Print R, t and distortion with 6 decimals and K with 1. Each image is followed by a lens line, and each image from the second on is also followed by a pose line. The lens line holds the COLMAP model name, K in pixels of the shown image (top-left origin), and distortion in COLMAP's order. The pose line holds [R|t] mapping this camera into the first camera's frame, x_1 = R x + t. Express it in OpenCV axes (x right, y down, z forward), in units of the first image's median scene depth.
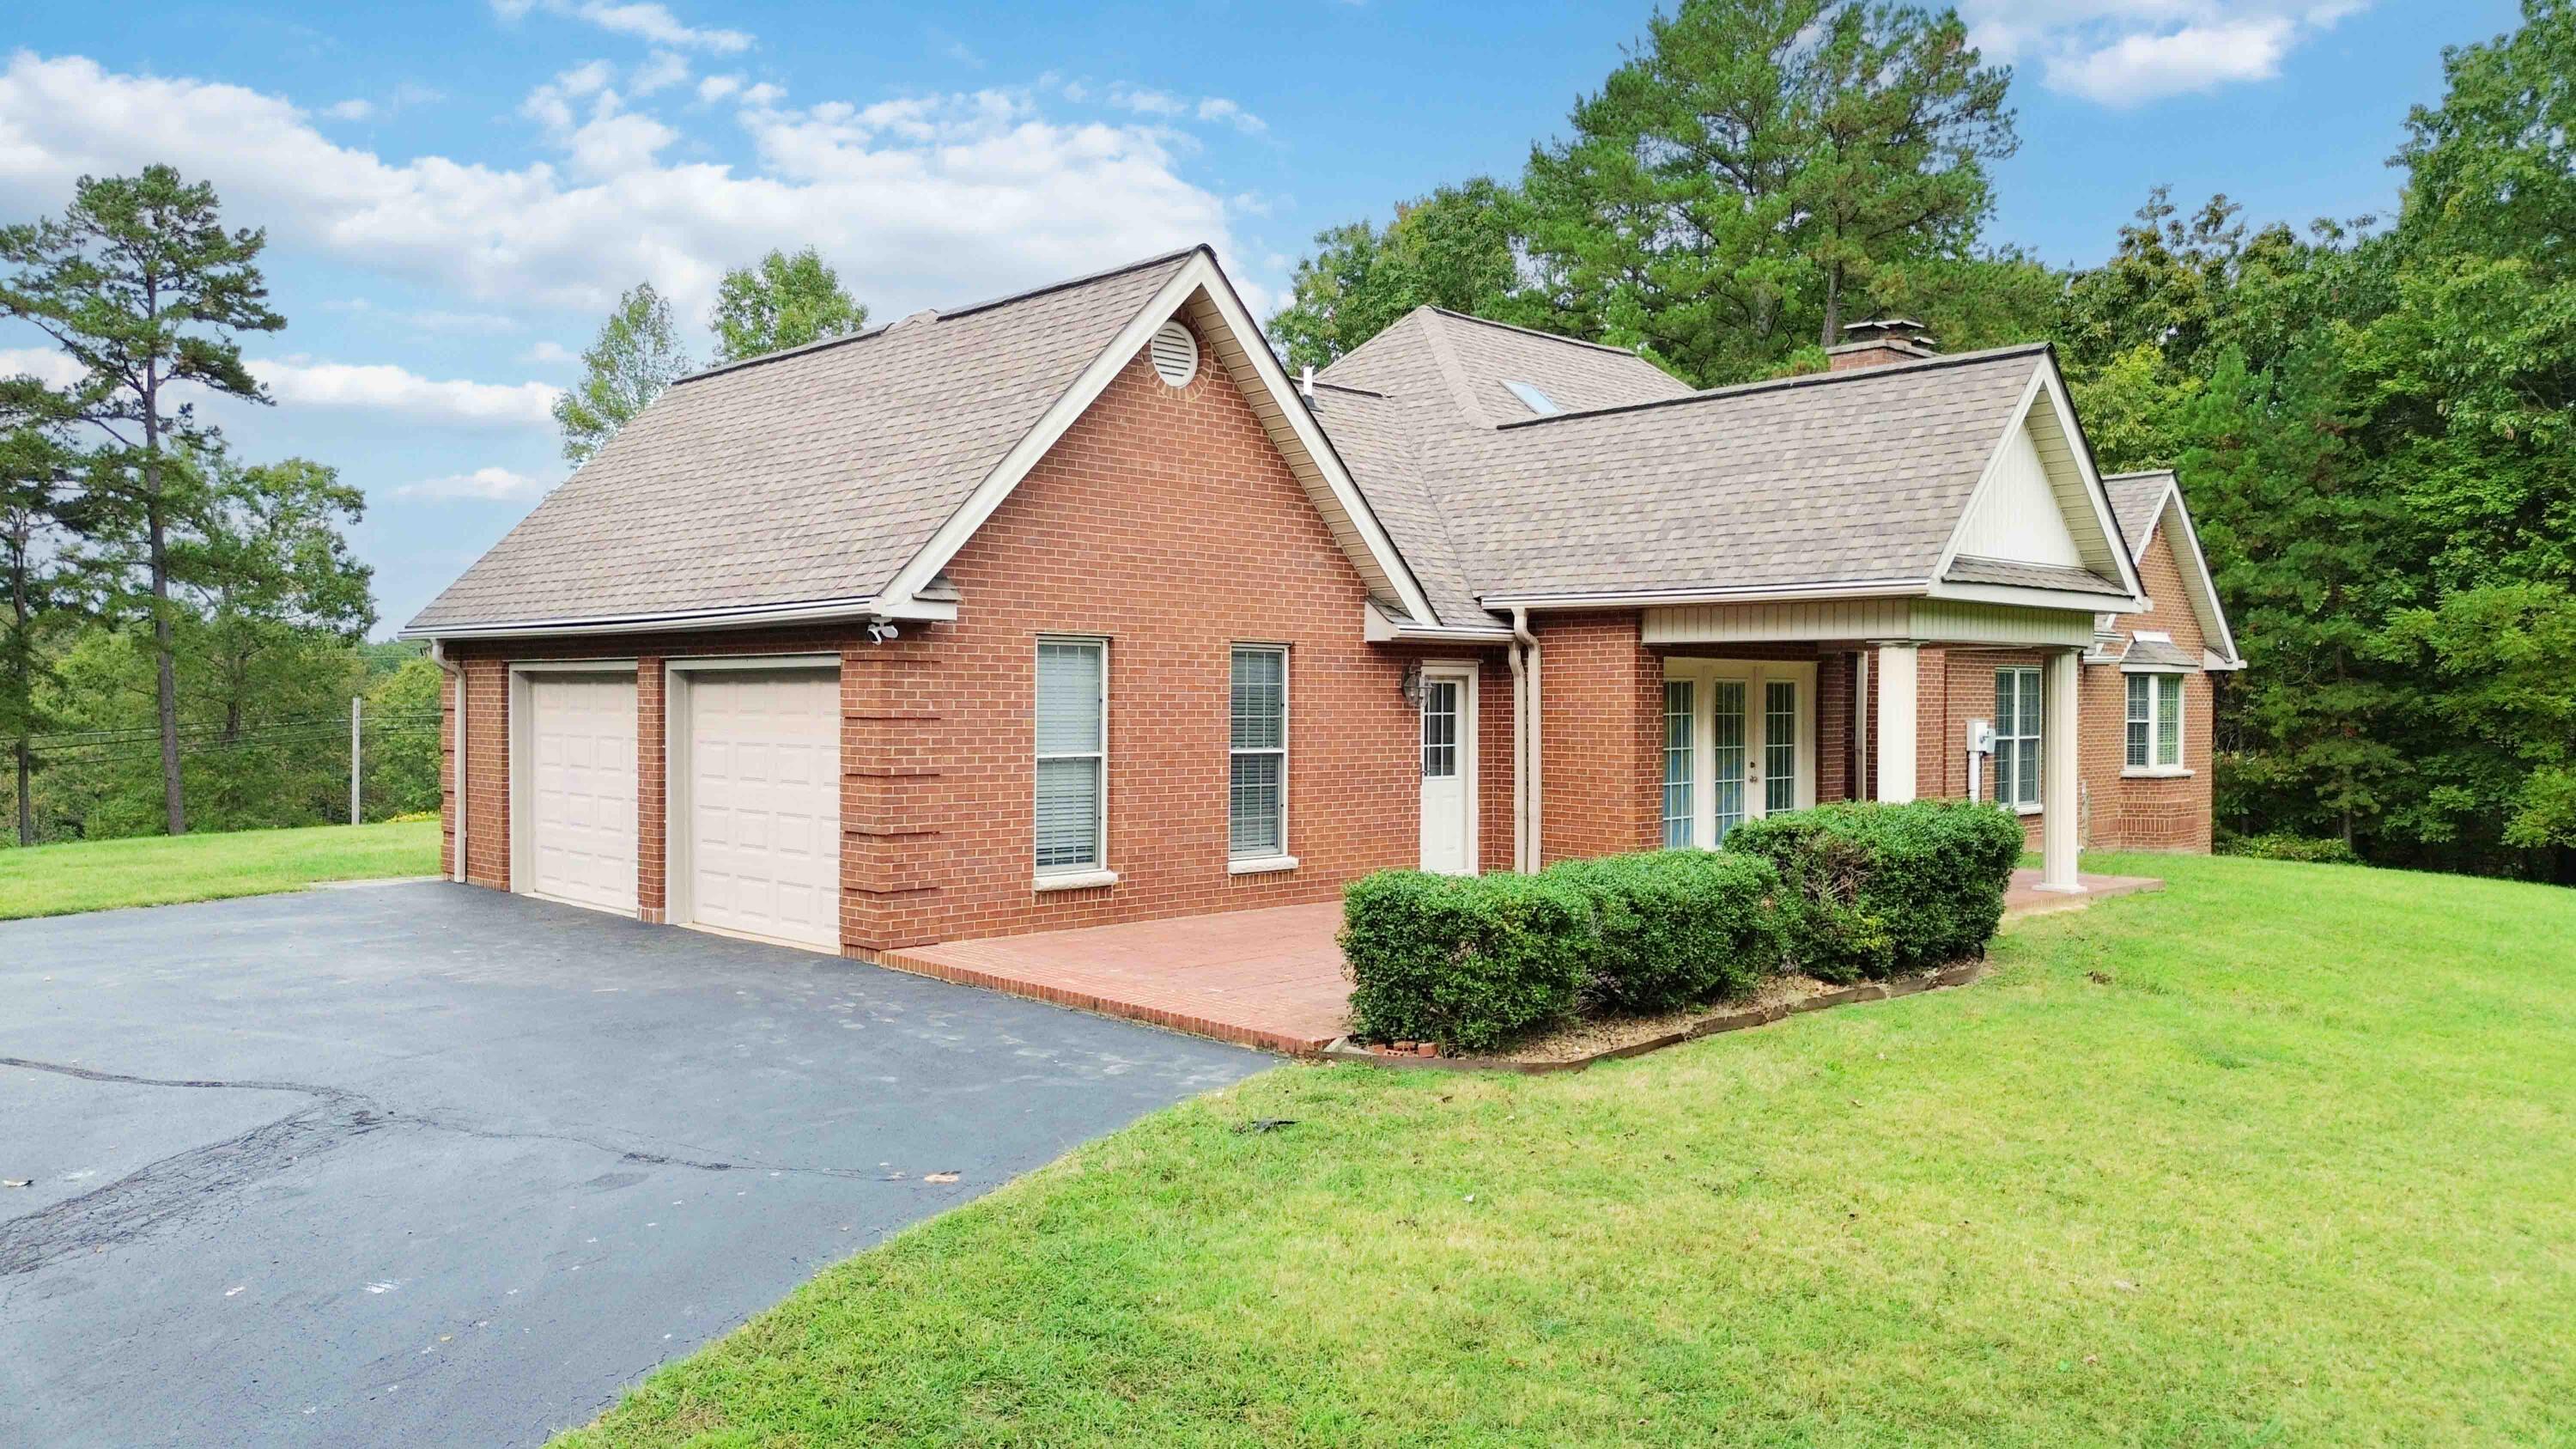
lens RADIAL K [[1859.3, 0, 1288.0], [0, 1859.3, 724.5], [0, 0, 1]] dist [0.004013, -0.002086]
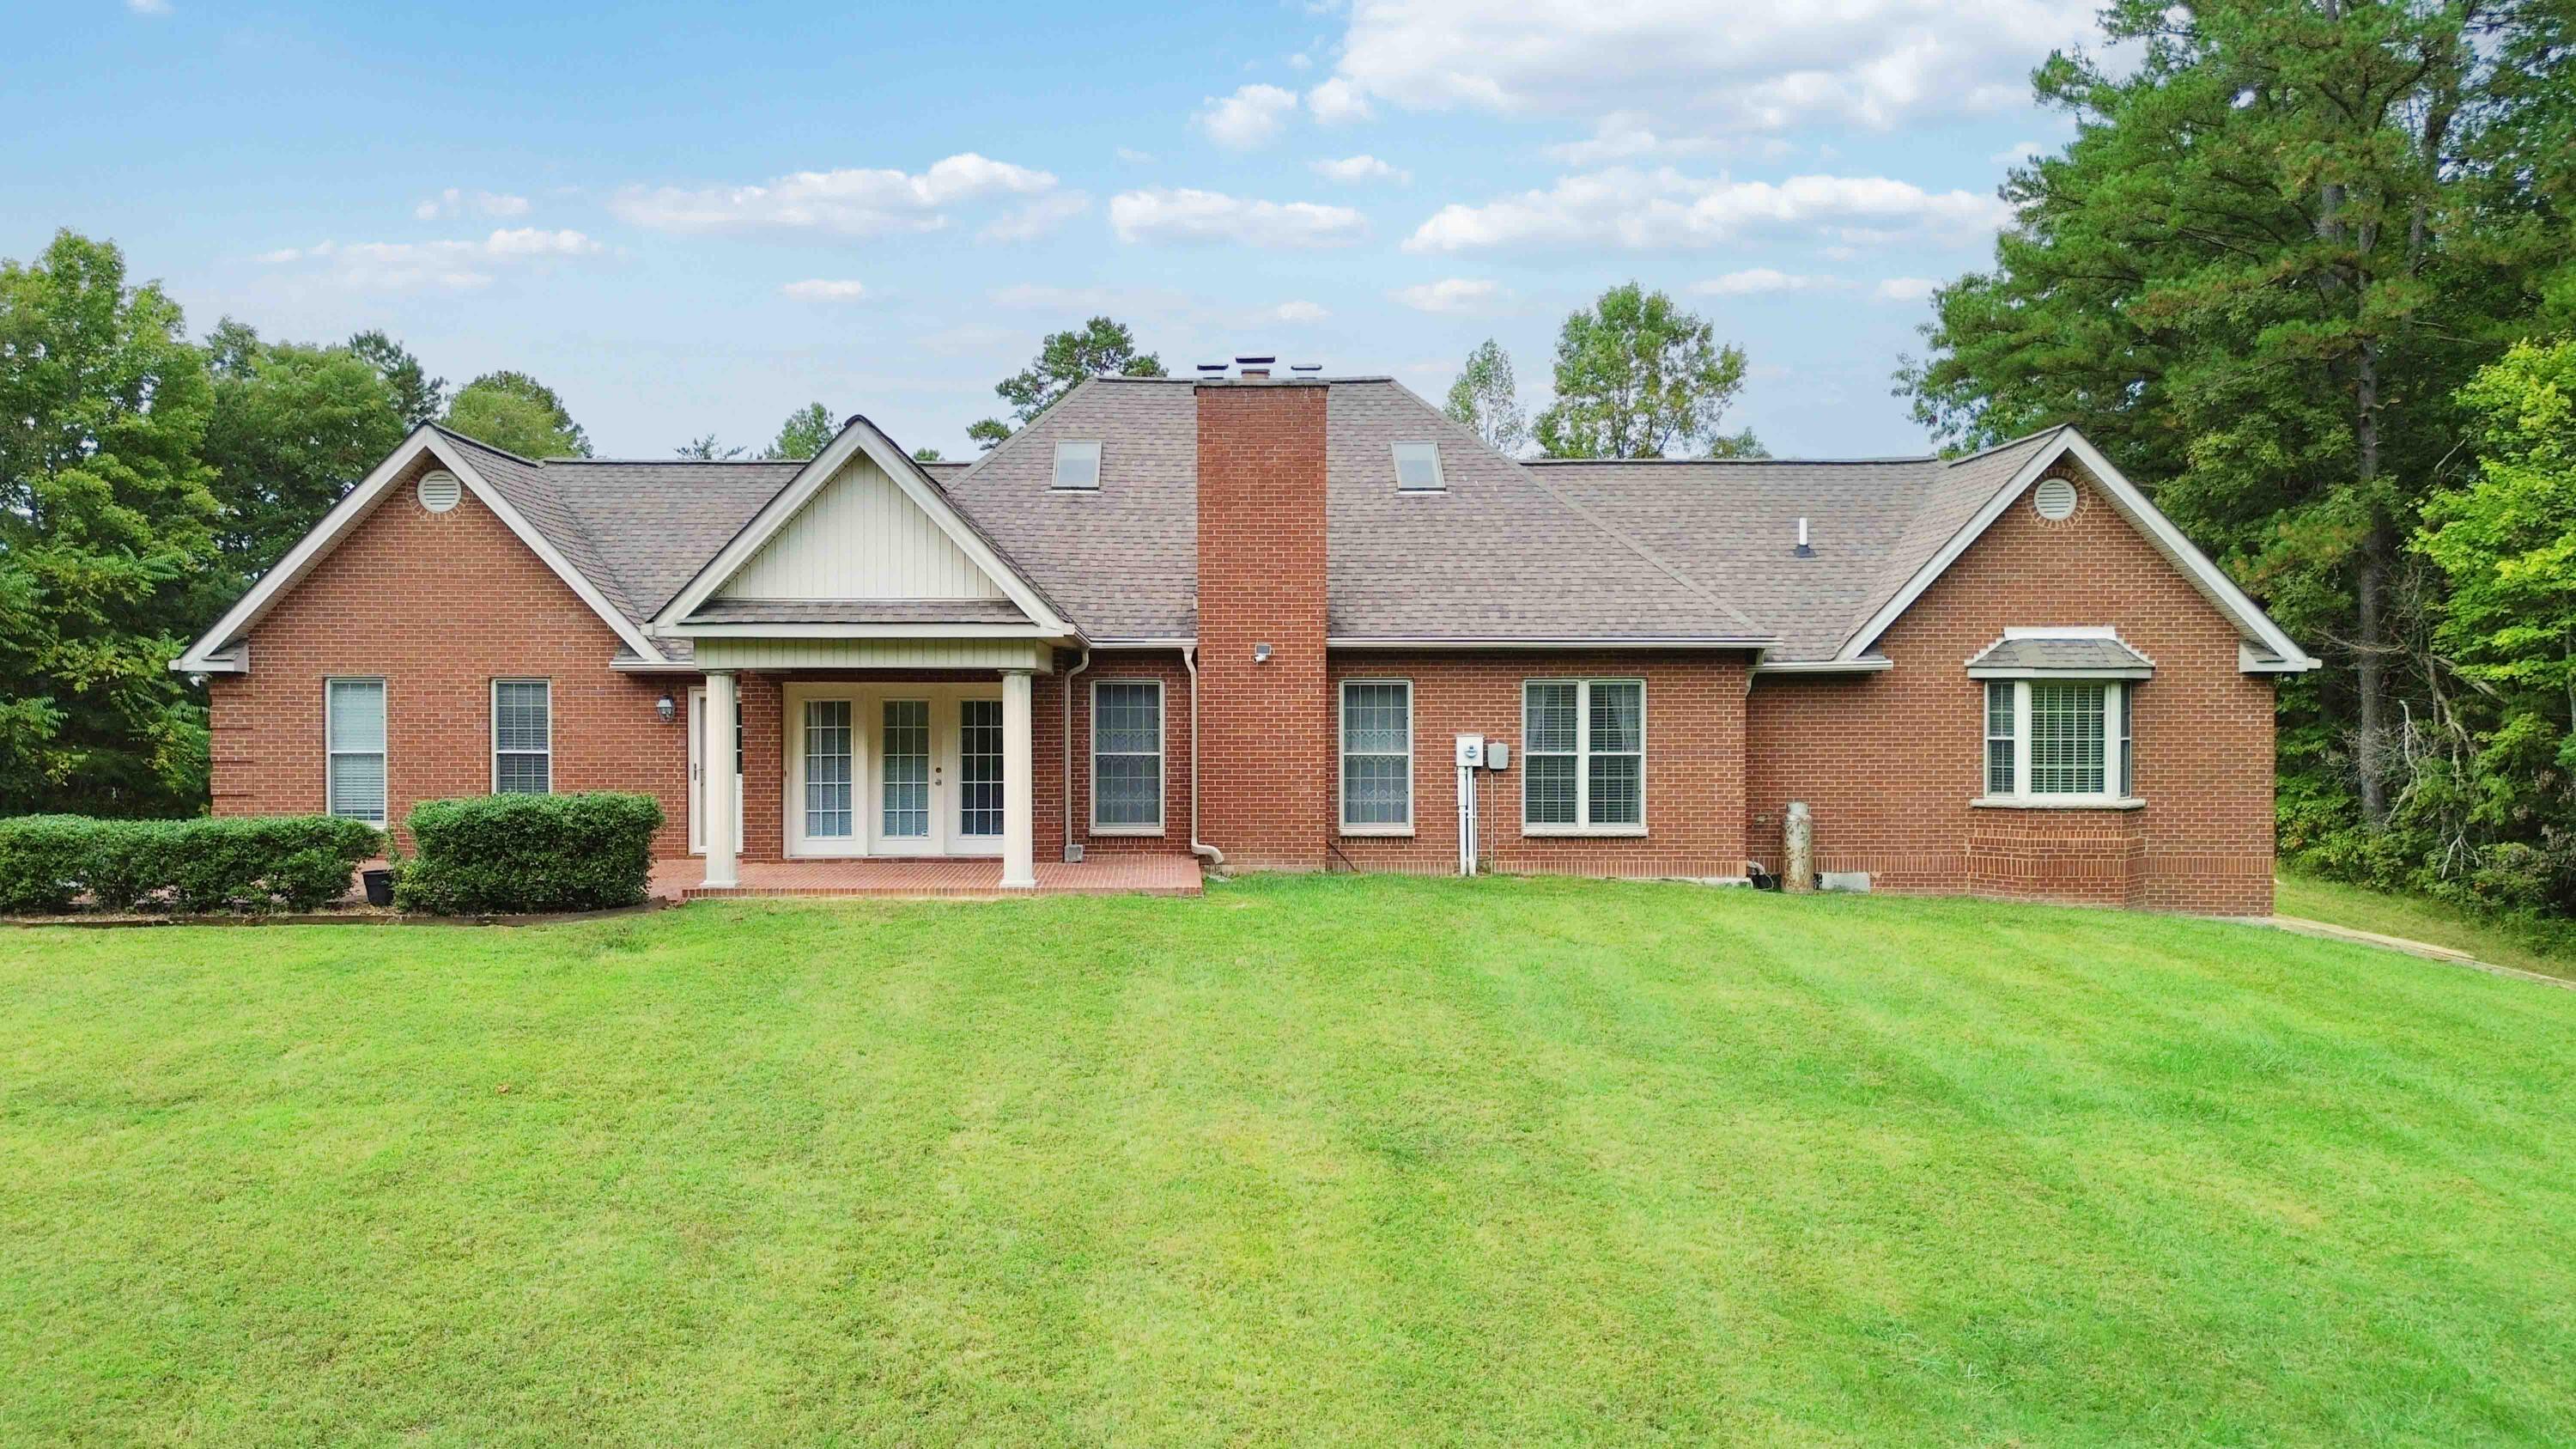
lens RADIAL K [[1859.3, 0, 1288.0], [0, 1859.3, 724.5], [0, 0, 1]] dist [0.004013, -0.002086]
pose [[0.721018, 0.006723, -0.692884, 1.306234], [-0.006312, 0.999975, 0.003134, -0.013925], [0.692888, 0.002113, 0.721042, 0.318388]]
